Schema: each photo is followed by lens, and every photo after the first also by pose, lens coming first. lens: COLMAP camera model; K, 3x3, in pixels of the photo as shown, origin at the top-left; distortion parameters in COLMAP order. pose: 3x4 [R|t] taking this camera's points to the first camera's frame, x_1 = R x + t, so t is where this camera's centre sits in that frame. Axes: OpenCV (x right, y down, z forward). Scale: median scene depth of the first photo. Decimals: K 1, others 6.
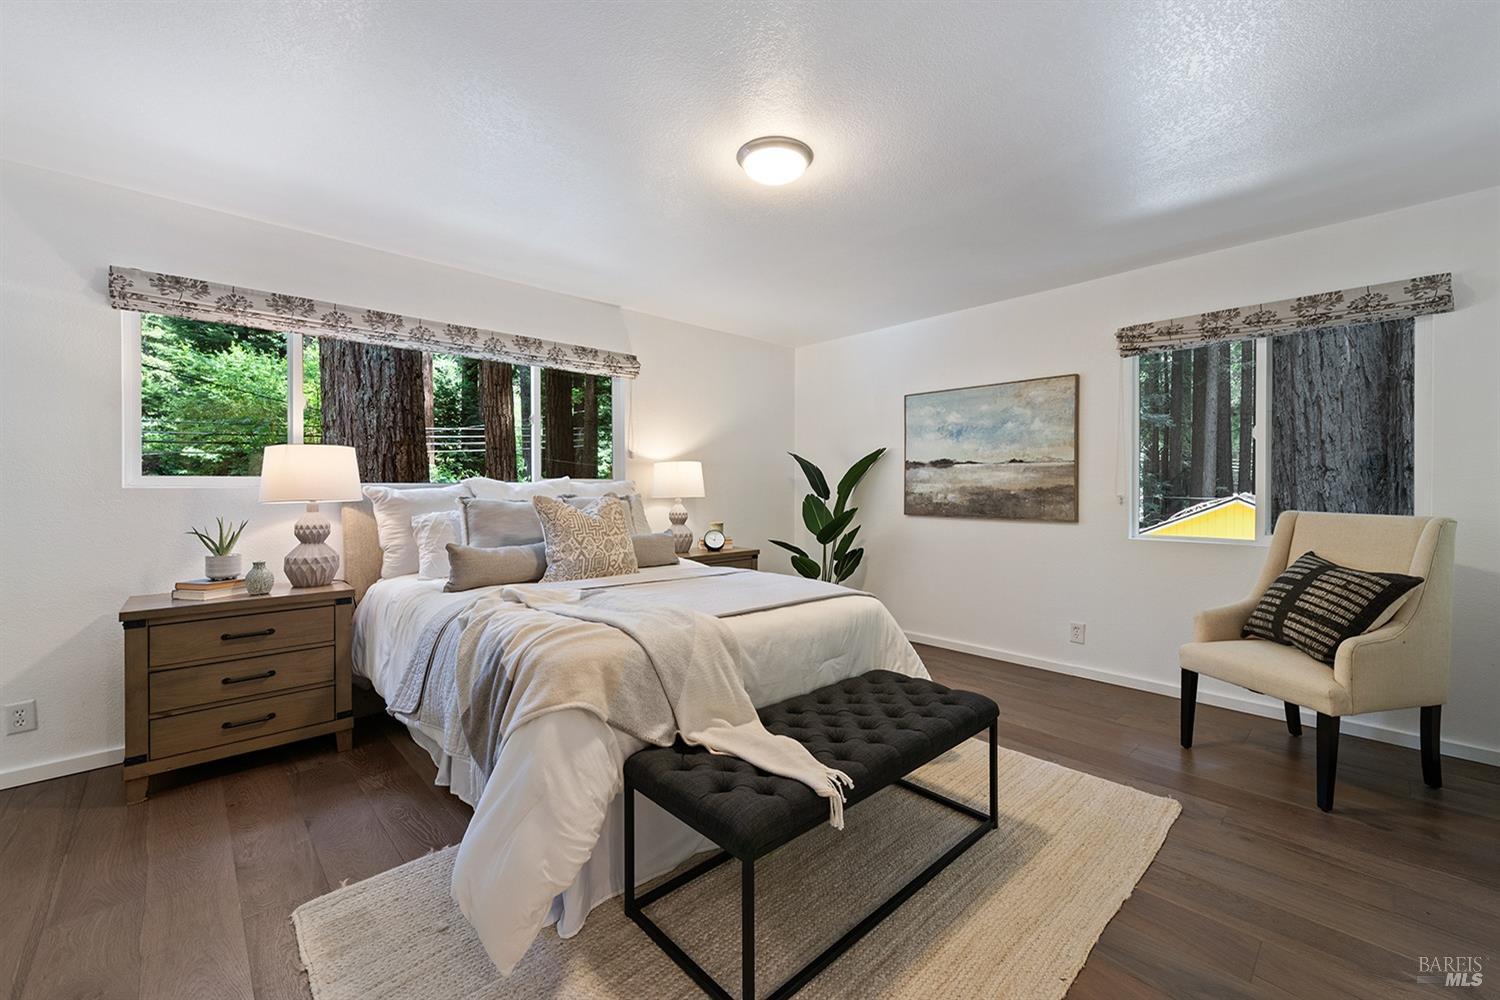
lens RADIAL K [[598.3, 0, 764.7], [0, 598.3, 485.9], [0, 0, 1]] dist [0.001117, 0.000202]
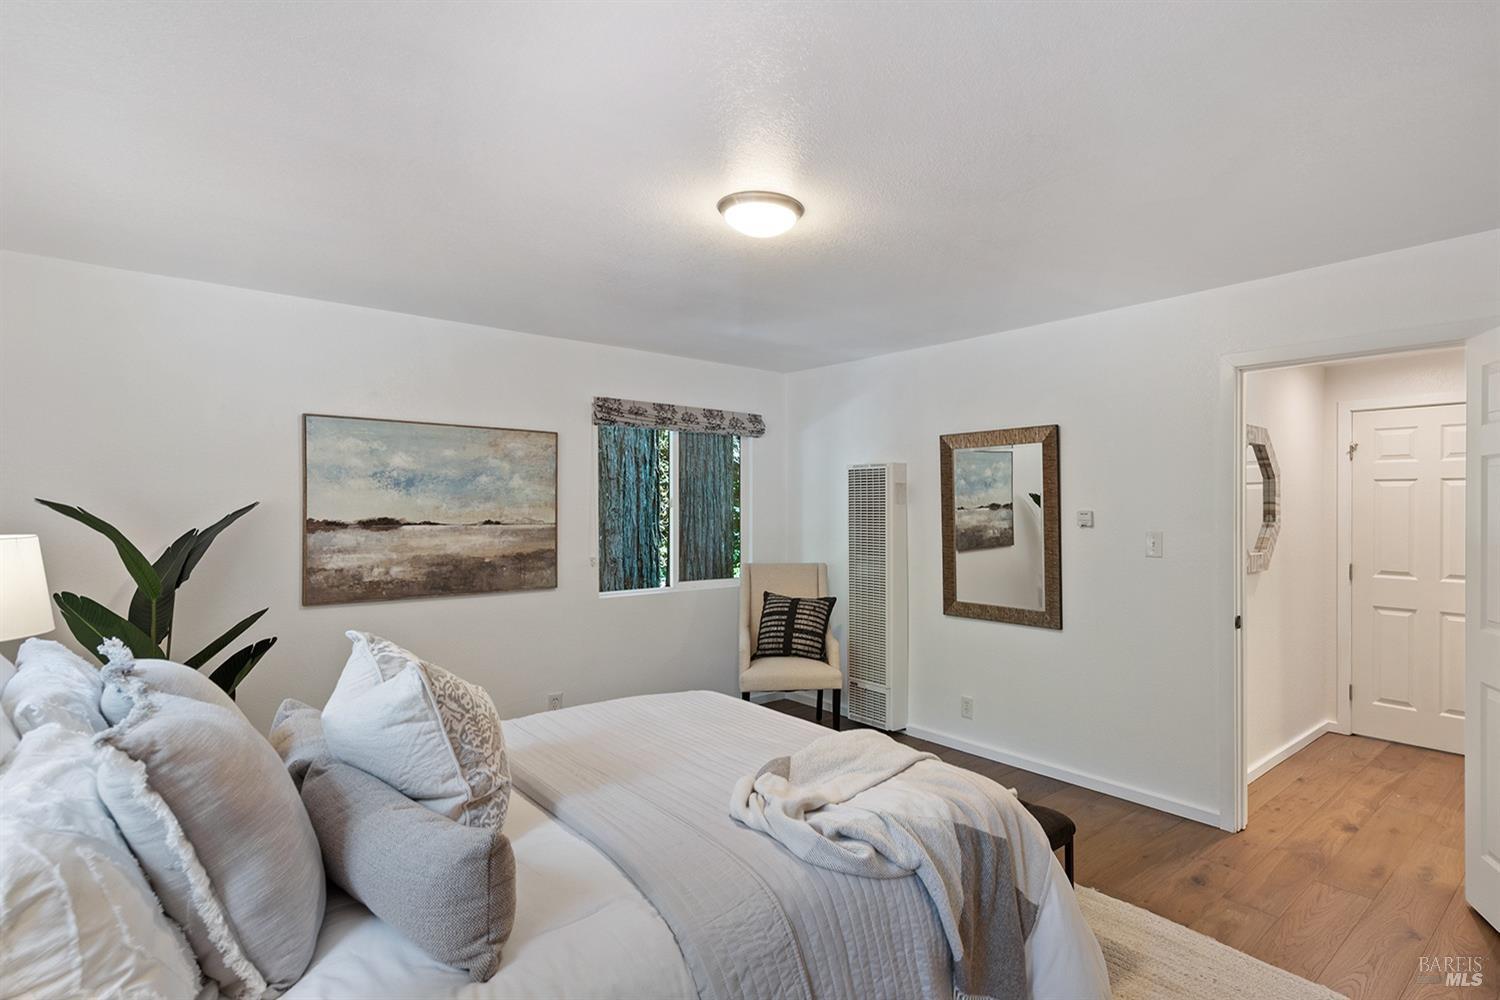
lens RADIAL K [[737.2, 0, 750.0], [0, 737.2, 500.0], [0, 0, 1]] dist [0.001242, 0.000098]
pose [[0.070792, 0.003132, 0.997486, -0.552675], [-0.003694, 0.999989, -0.002878, -0.067633], [-0.997484, -0.003481, 0.070803, 0.534324]]
